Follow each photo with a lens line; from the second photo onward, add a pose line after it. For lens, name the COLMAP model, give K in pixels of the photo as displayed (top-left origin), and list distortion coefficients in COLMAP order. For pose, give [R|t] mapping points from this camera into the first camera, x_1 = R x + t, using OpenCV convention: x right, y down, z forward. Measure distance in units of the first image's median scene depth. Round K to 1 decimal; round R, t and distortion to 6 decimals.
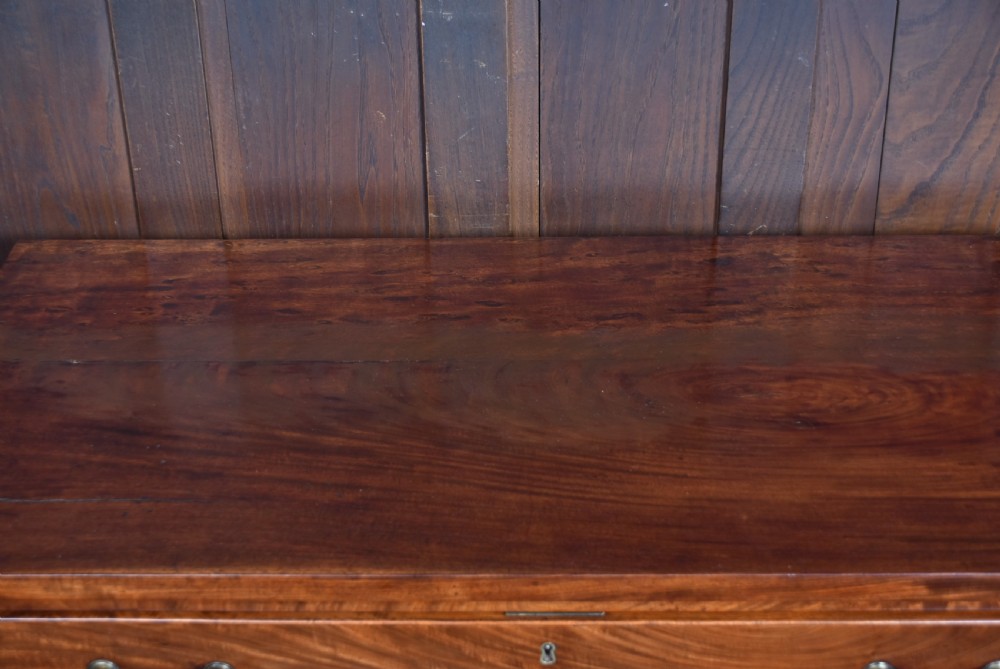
lens RADIAL K [[1675.7, 0, 486.5], [0, 1675.7, 382.2], [0, 0, 1]] dist [-0.046782, 0.281608]
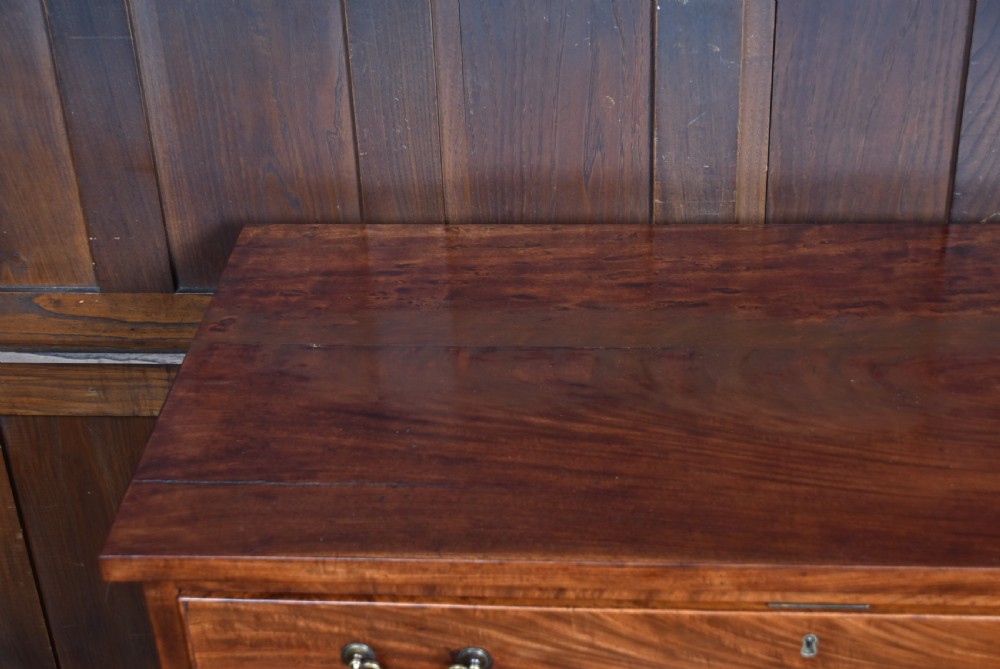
lens RADIAL K [[1675.7, 0, 486.5], [0, 1675.7, 382.2], [0, 0, 1]] dist [-0.046782, 0.281608]
pose [[0.997982, 0.010595, -0.062610, -0.084522], [-0.010184, 0.999924, 0.006877, 0.001846], [0.062679, -0.006225, 0.998014, 0.005060]]
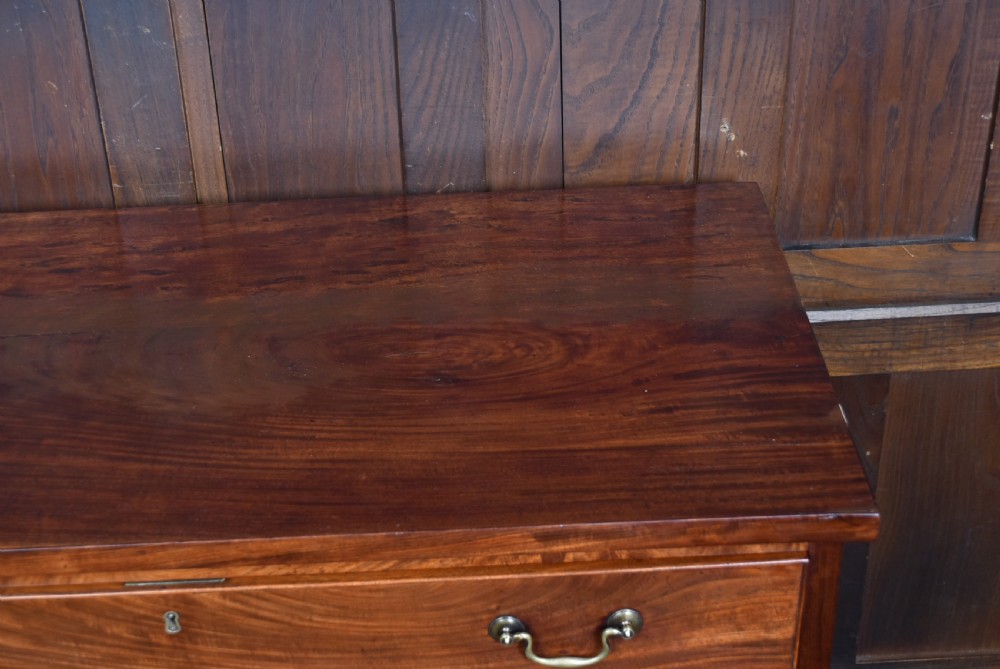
lens RADIAL K [[1675.7, 0, 486.5], [0, 1675.7, 382.2], [0, 0, 1]] dist [-0.046782, 0.281608]
pose [[0.998526, -0.040299, 0.036365, 0.174798], [0.039615, 0.999028, 0.019327, 0.007191], [-0.037109, -0.017858, 0.999152, 0.003501]]
